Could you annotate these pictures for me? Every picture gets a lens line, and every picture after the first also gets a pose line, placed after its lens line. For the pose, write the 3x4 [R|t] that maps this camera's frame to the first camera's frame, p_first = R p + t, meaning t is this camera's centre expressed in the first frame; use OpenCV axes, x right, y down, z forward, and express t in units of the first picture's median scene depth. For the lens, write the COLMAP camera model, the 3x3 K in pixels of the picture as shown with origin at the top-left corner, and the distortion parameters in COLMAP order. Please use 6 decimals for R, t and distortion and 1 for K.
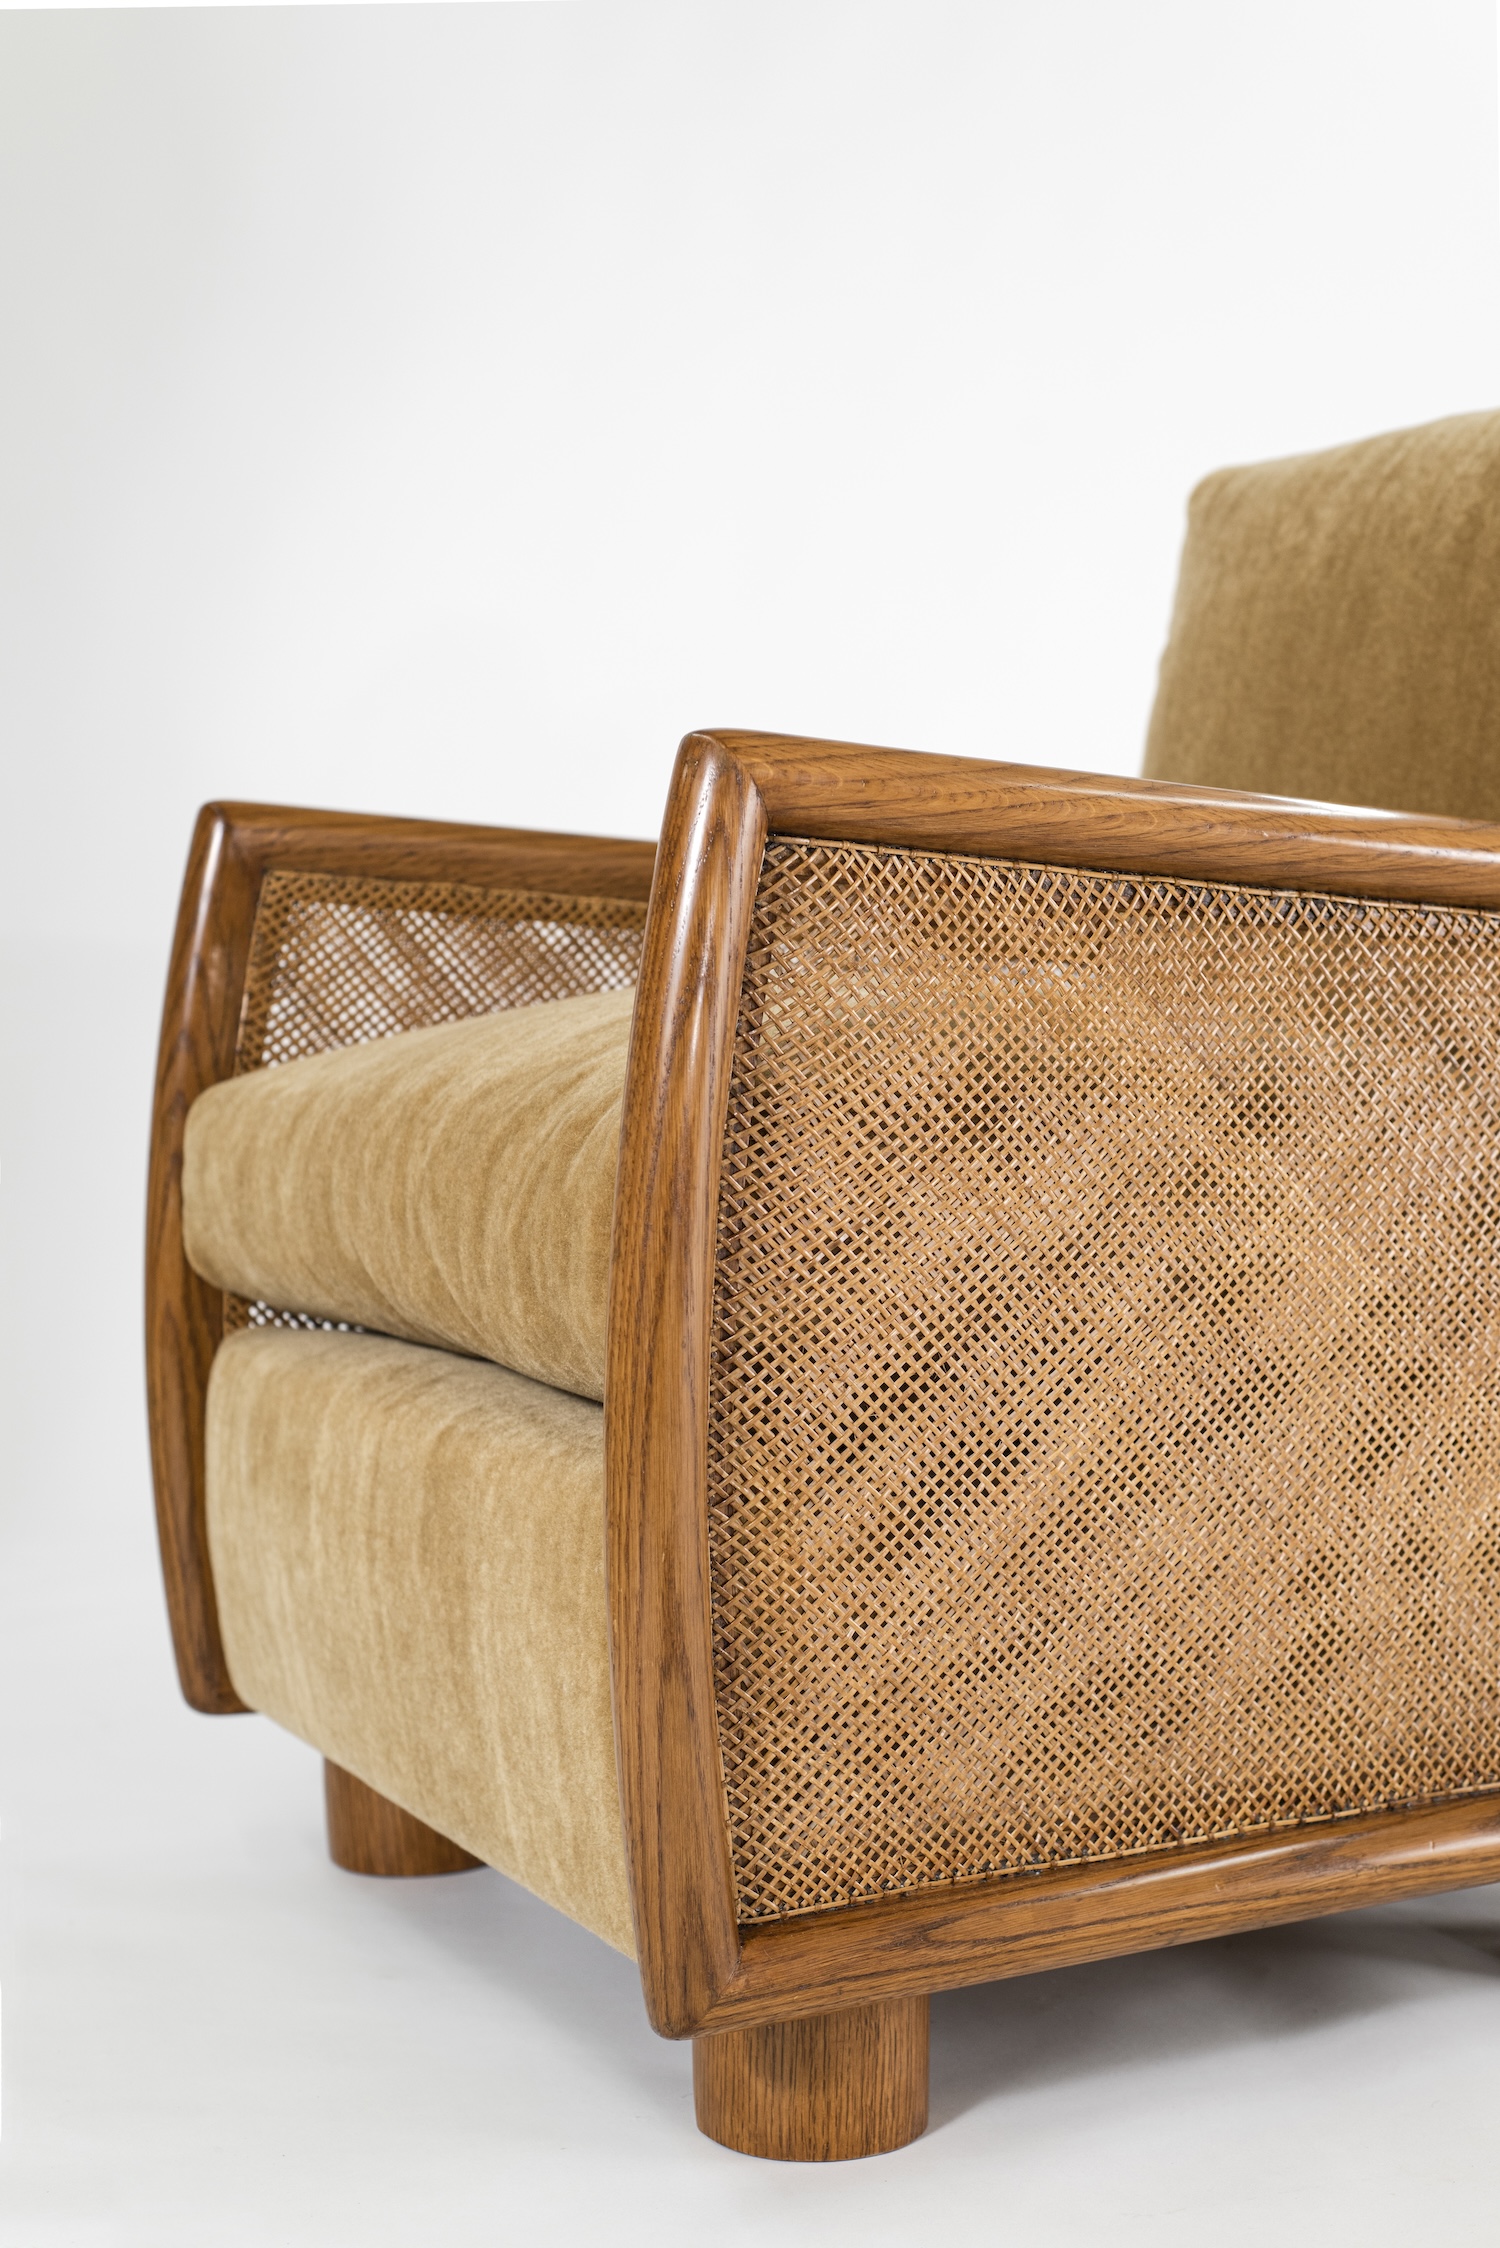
lens RADIAL K [[3692.0, 0, 752.5], [0, 3692.0, 1126.9], [0, 0, 1]] dist [0.016968, 0.000000]
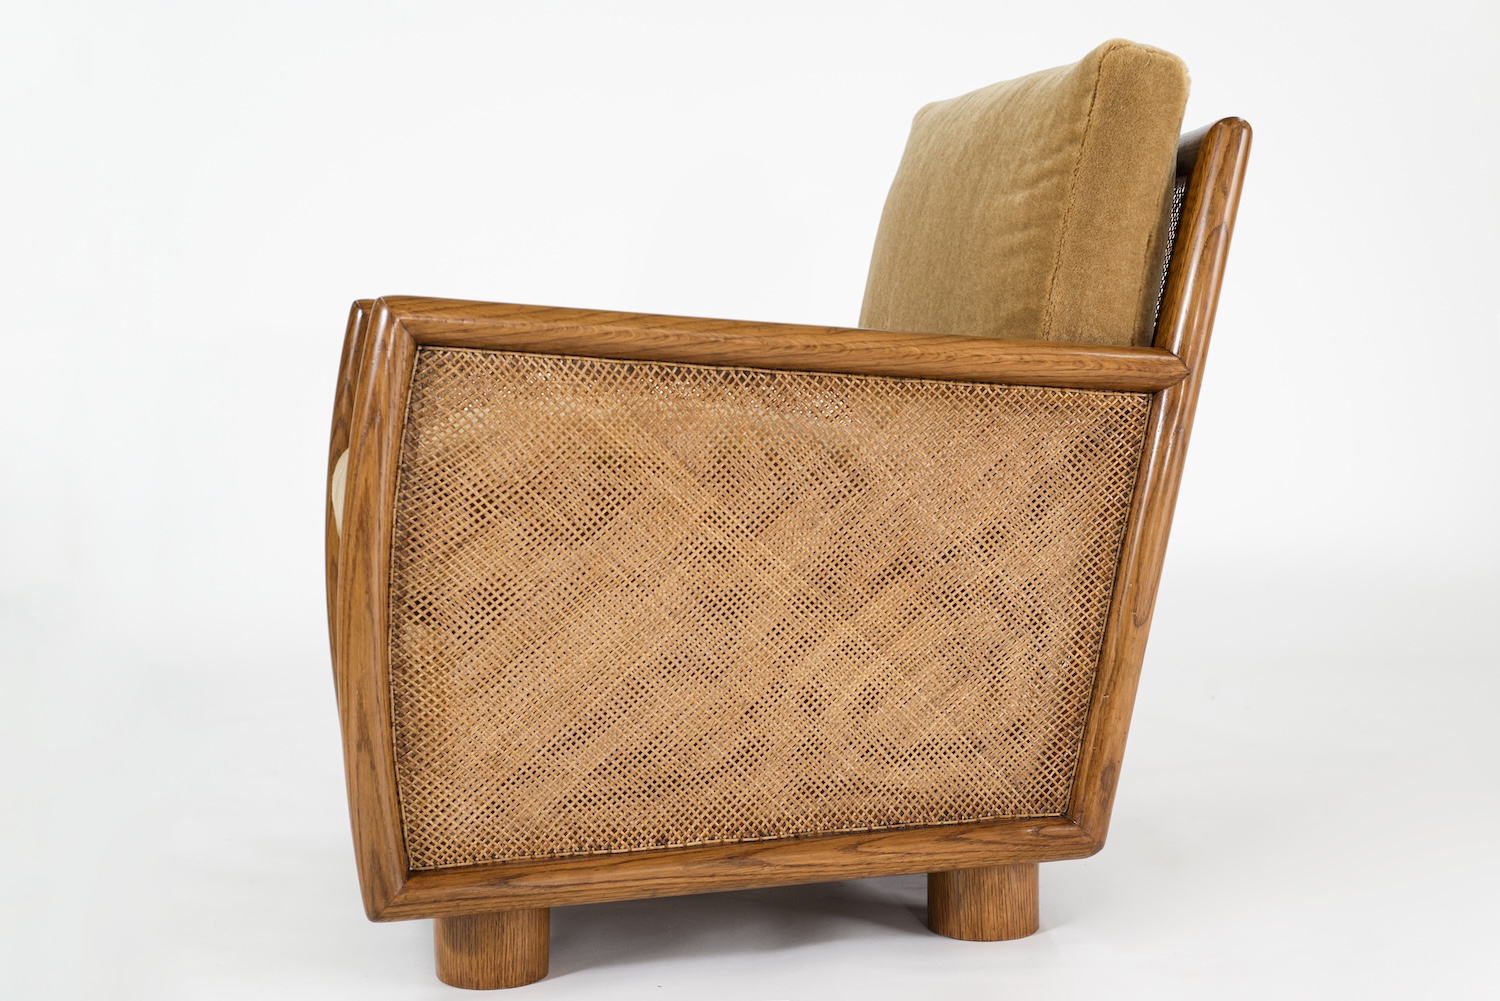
lens RADIAL K [[2463.5, 0, 748.1], [0, 2463.5, 499.6], [0, 0, 1]] dist [0.016968, 0.000000]
pose [[0.961067, 0.017457, -0.275763, 0.544133], [-0.007438, 0.999275, 0.037333, -0.044643], [0.276215, -0.033828, 0.960500, -0.266846]]
